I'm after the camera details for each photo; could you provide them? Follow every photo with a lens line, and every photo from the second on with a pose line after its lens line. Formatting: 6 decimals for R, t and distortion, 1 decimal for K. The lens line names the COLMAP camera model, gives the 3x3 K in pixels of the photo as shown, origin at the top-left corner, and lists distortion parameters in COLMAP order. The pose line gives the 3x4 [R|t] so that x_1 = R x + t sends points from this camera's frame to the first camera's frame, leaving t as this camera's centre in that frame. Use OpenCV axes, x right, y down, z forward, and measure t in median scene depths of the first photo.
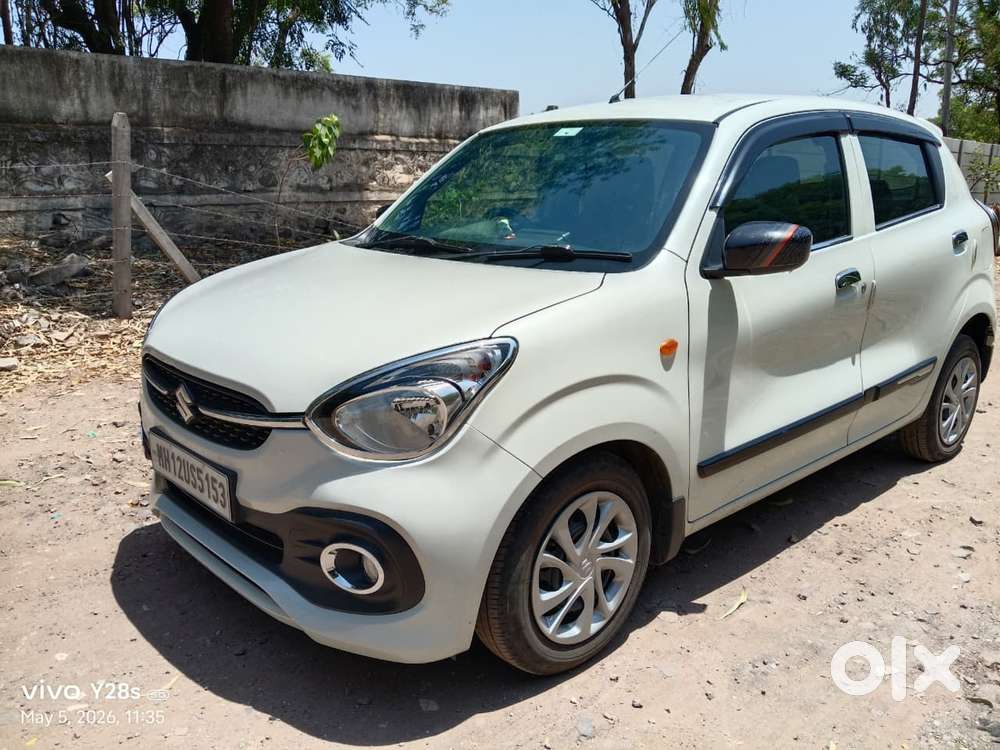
lens RADIAL K [[850.6, 0, 499.8], [0, 850.6, 377.7], [0, 0, 1]] dist [0.057668, -0.109857]
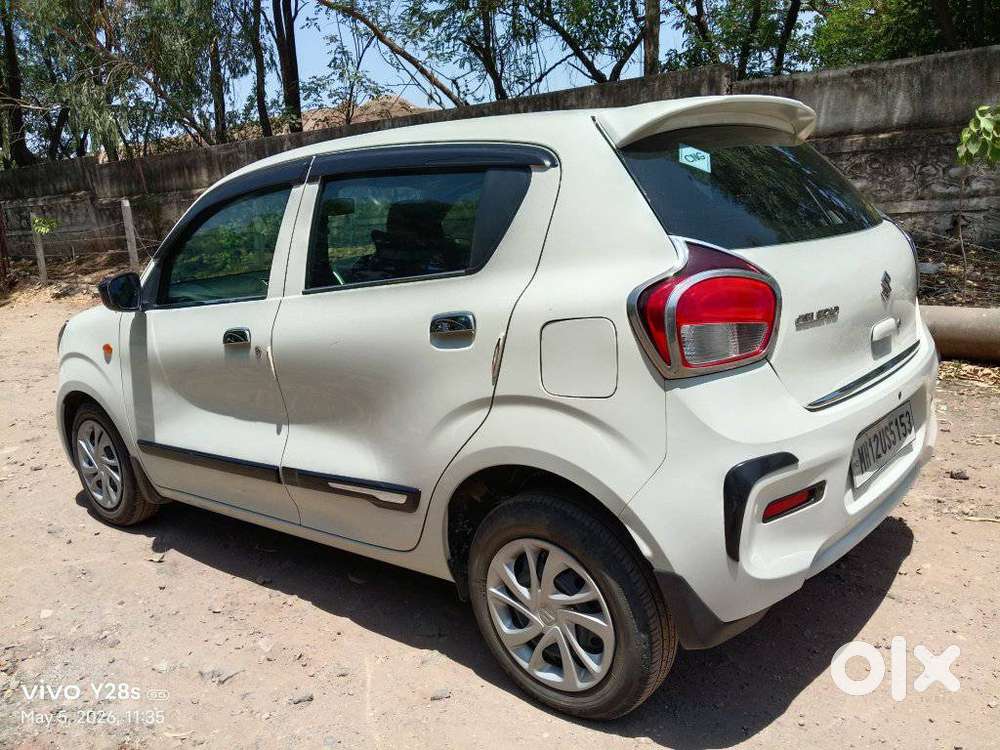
lens RADIAL K [[850.6, 0, 493.9], [0, 850.6, 376.5], [0, 0, 1]] dist [0.057668, -0.109857]
pose [[0.111856, 0.190128, -0.975366, 0.416075], [-0.166116, 0.971292, 0.170284, -0.084916], [0.979742, 0.142977, 0.140228, 0.341964]]
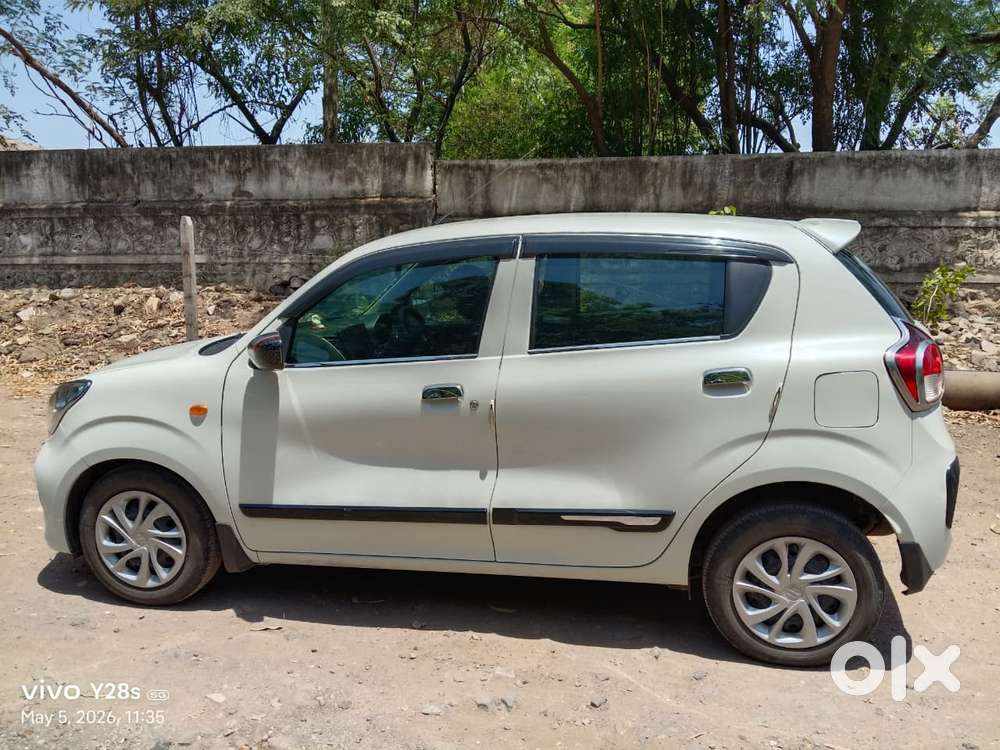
lens RADIAL K [[850.6, 0, 495.8], [0, 850.6, 376.5], [0, 0, 1]] dist [0.057668, -0.109857]
pose [[0.581772, 0.126732, -0.803418, 0.382697], [-0.186351, 0.982280, 0.020006, -0.049758], [0.791716, 0.138079, 0.595079, 0.123401]]
